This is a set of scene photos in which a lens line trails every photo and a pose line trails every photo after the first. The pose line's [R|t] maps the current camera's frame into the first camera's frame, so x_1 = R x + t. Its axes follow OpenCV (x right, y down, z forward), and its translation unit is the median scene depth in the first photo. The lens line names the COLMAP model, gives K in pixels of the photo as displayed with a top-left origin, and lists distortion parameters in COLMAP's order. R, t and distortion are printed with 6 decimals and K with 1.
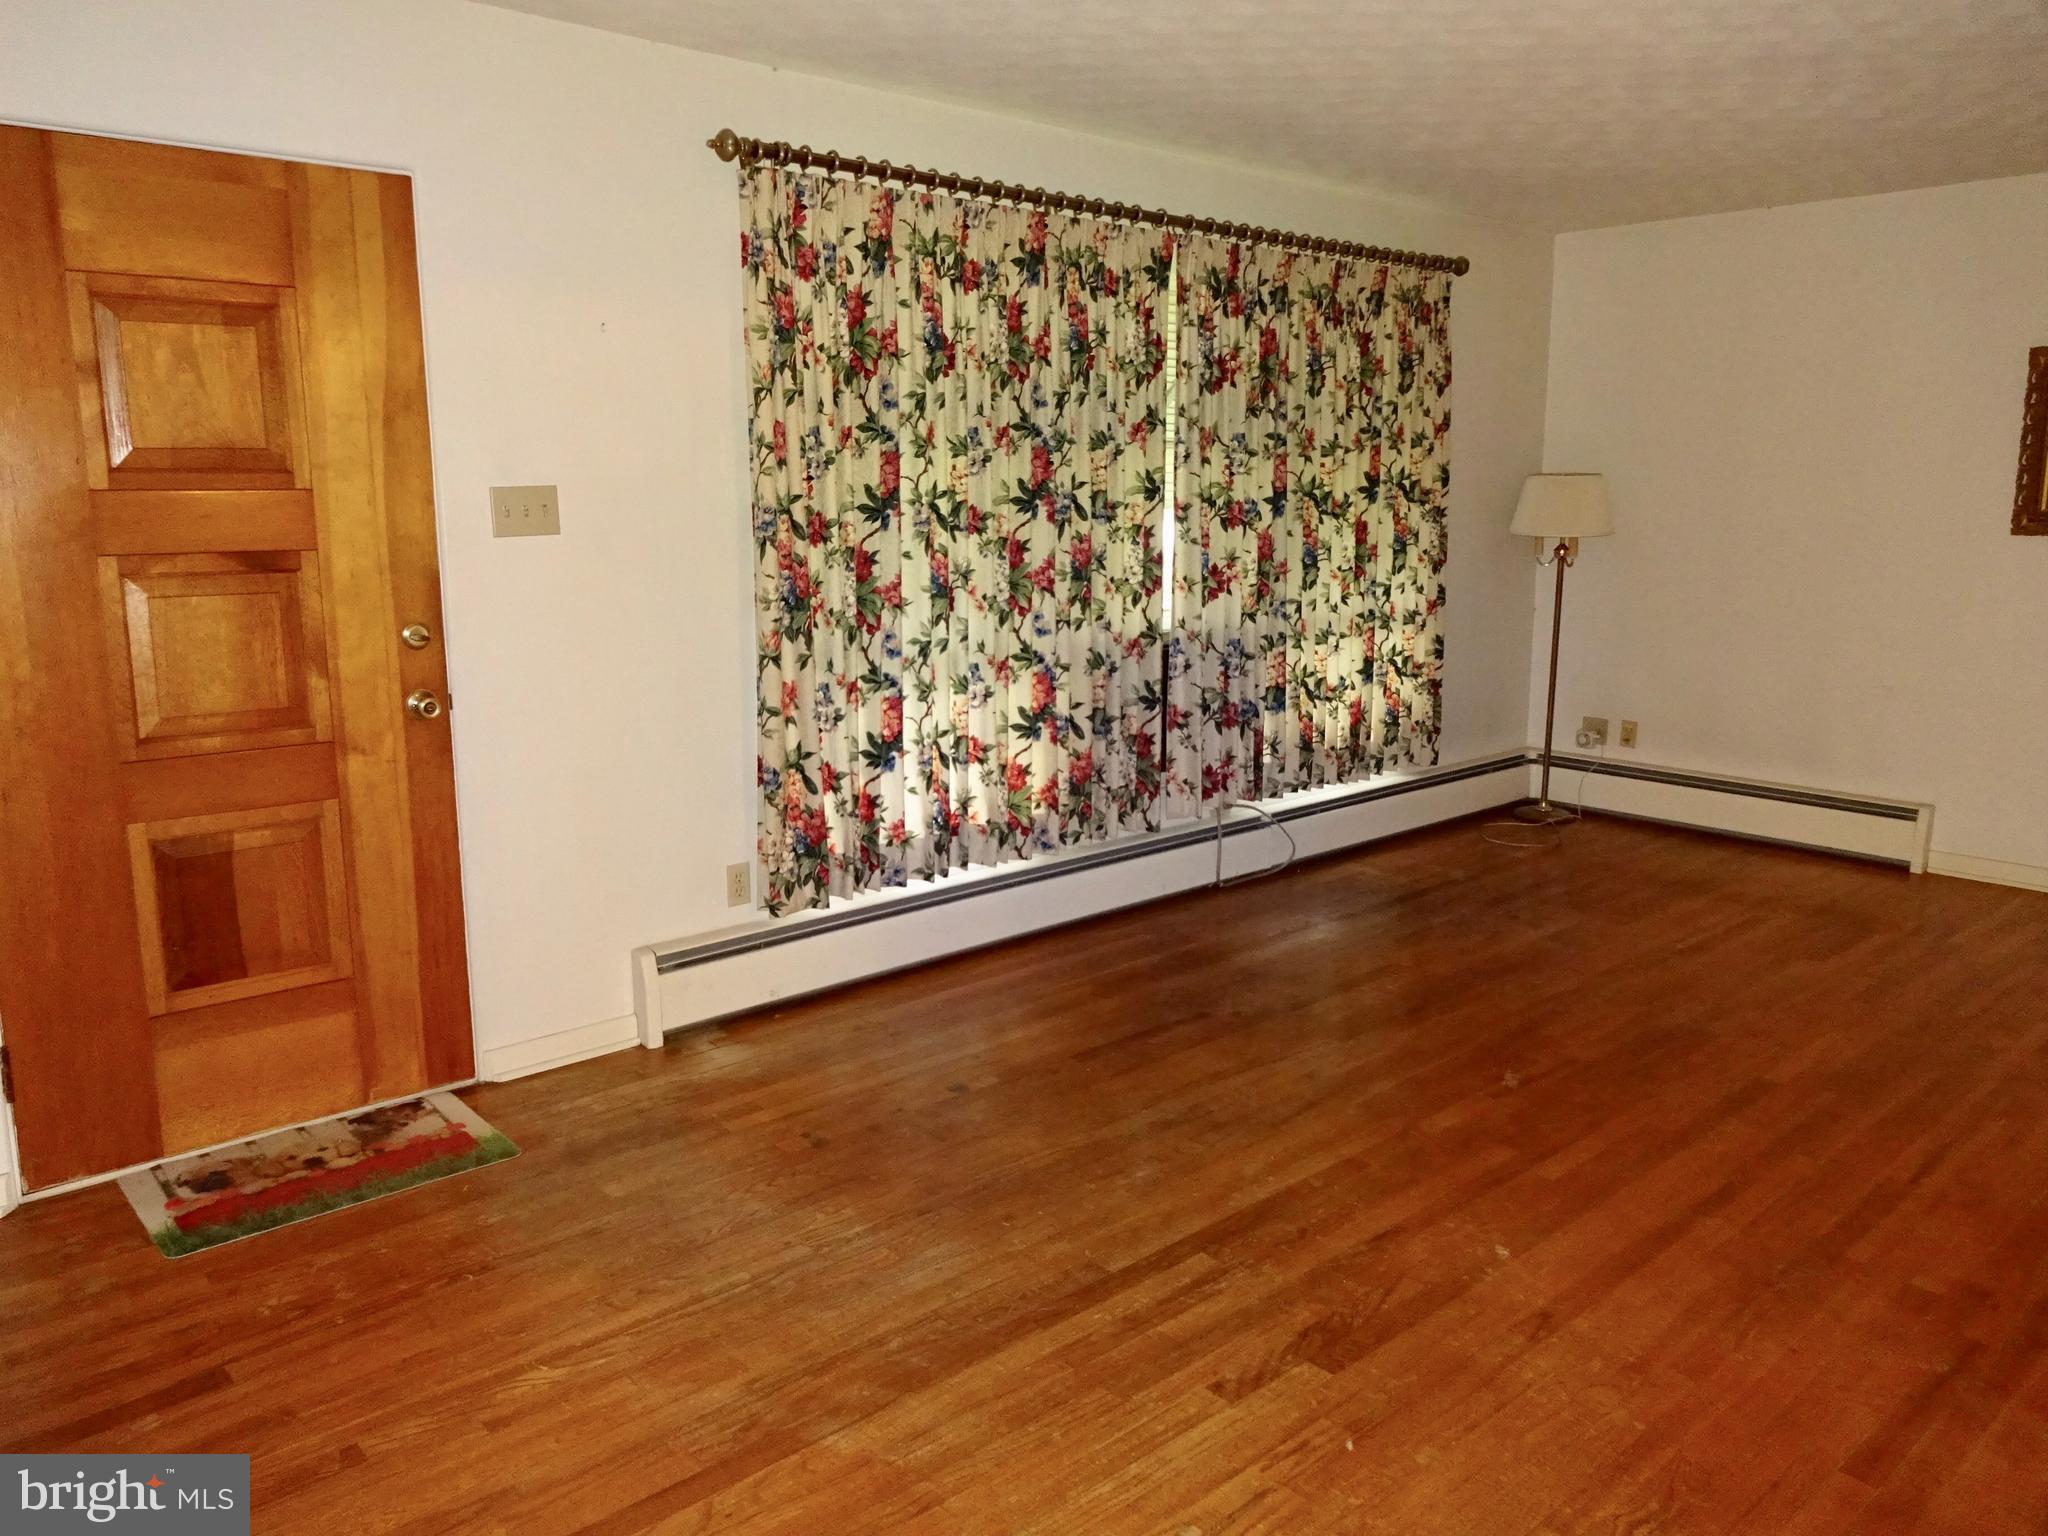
lens RADIAL K [[1507.8, 0, 1027.6], [0, 1507.8, 762.7], [0, 0, 1]] dist [-0.003369, -0.001806]
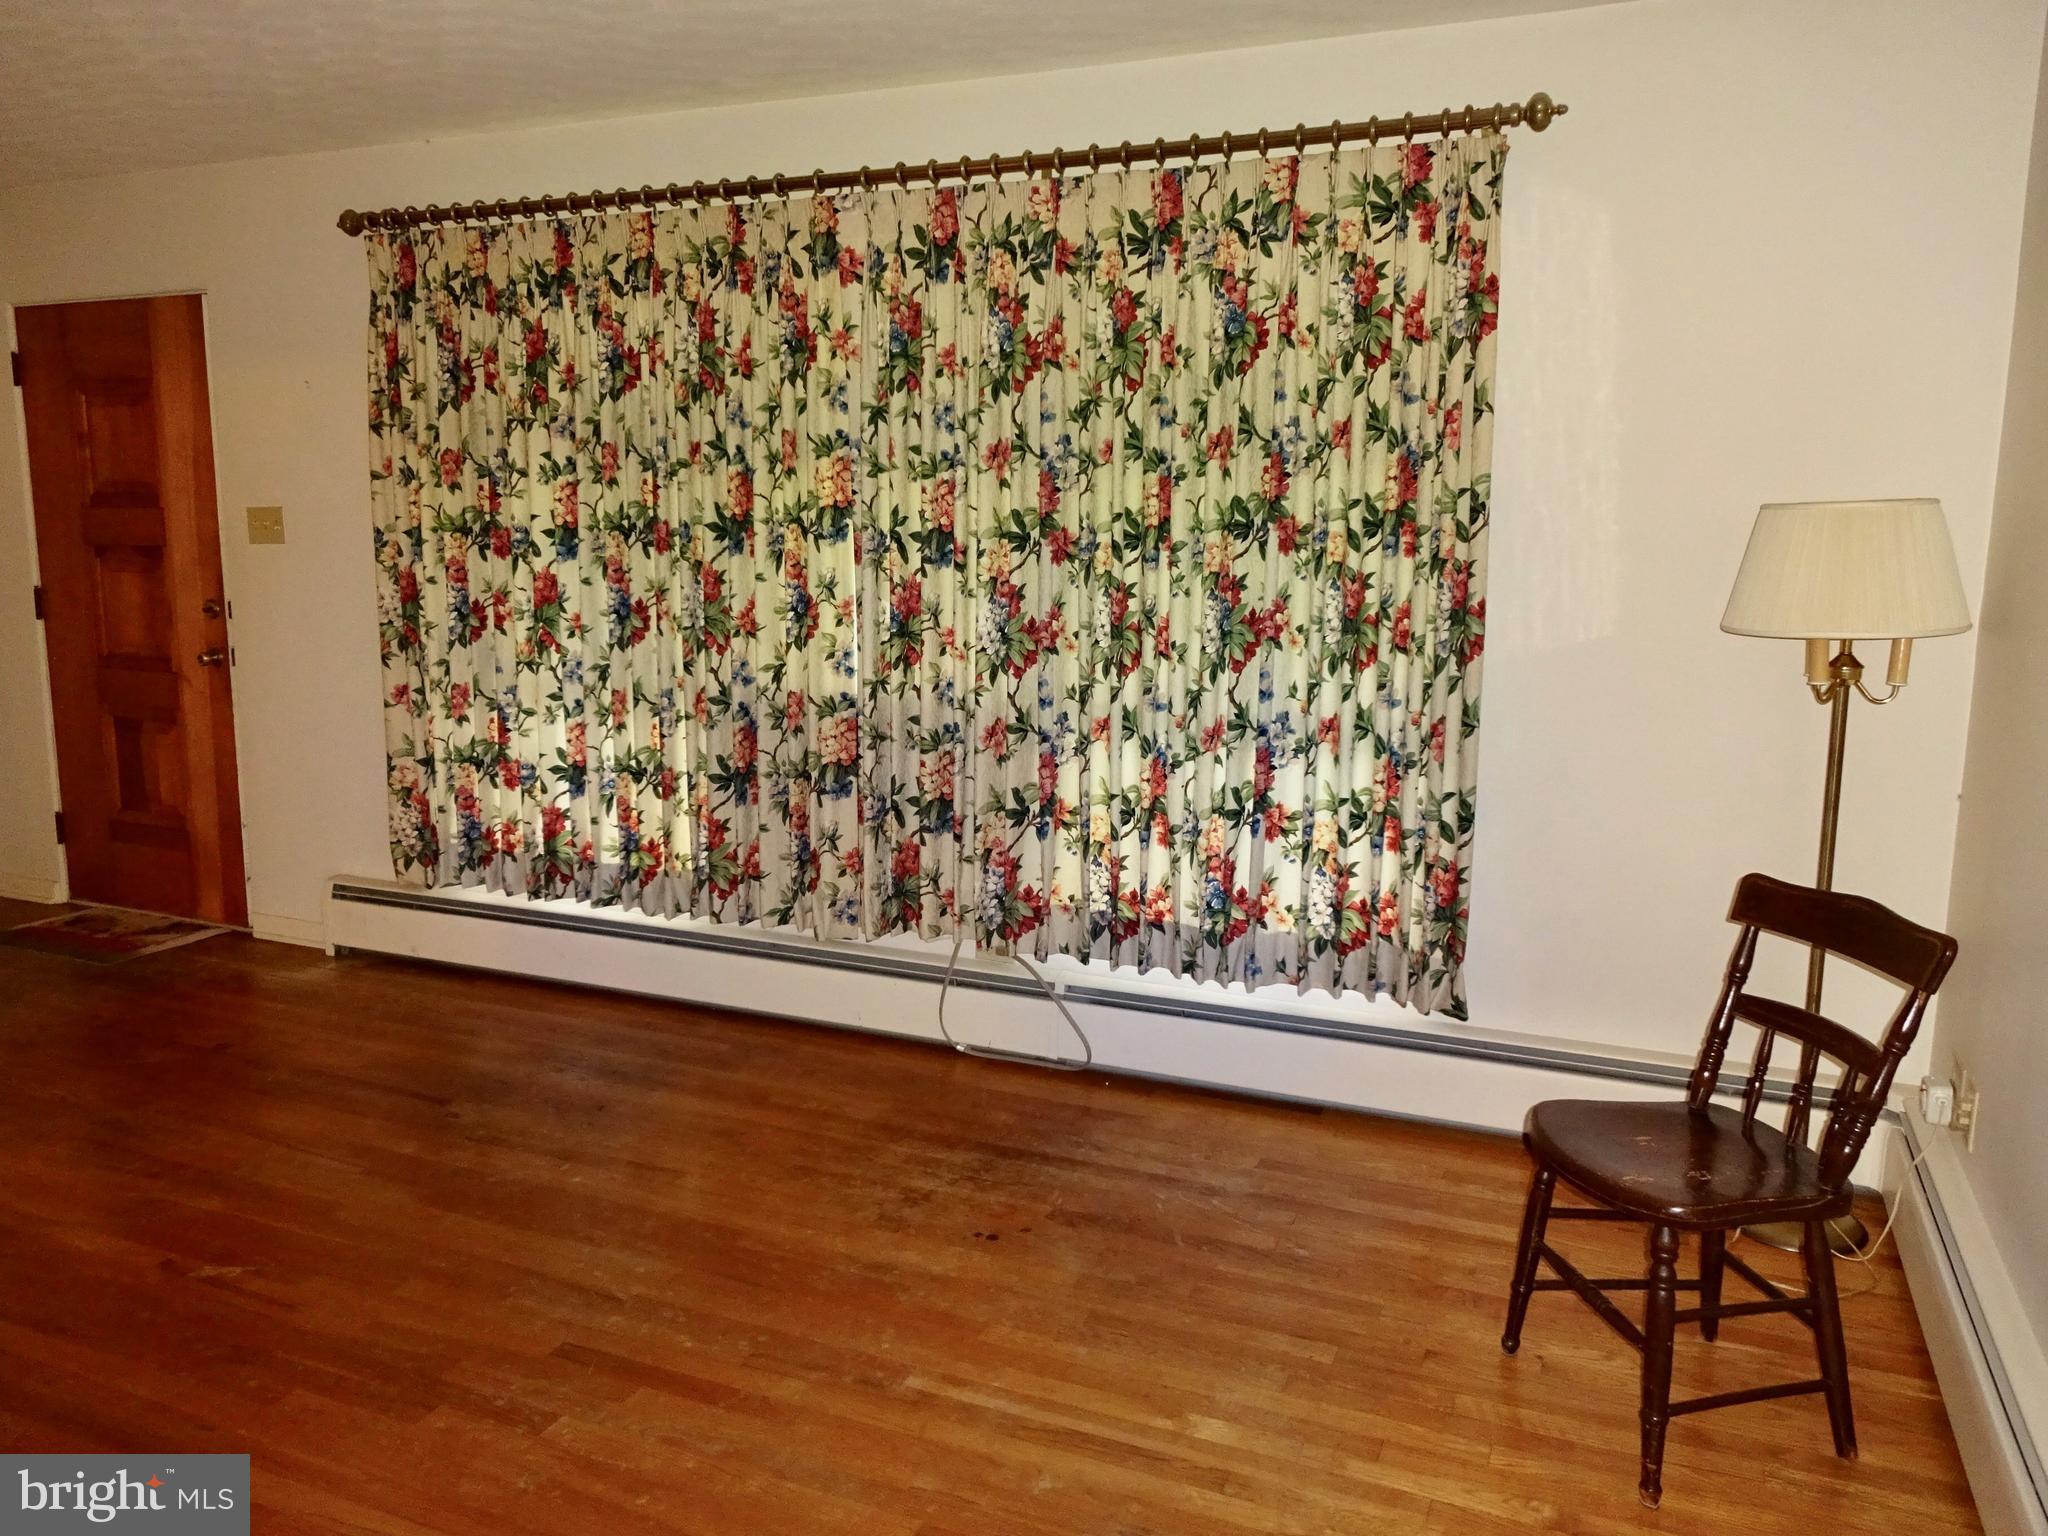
lens RADIAL K [[1507.8, 0, 1014.4], [0, 1507.8, 761.9], [0, 0, 1]] dist [-0.003369, -0.001806]
pose [[0.416499, 0.151842, -0.896366, 0.968073], [-0.175647, 0.980817, 0.084533, -0.154994], [0.892007, 0.122236, 0.435180, 0.840987]]
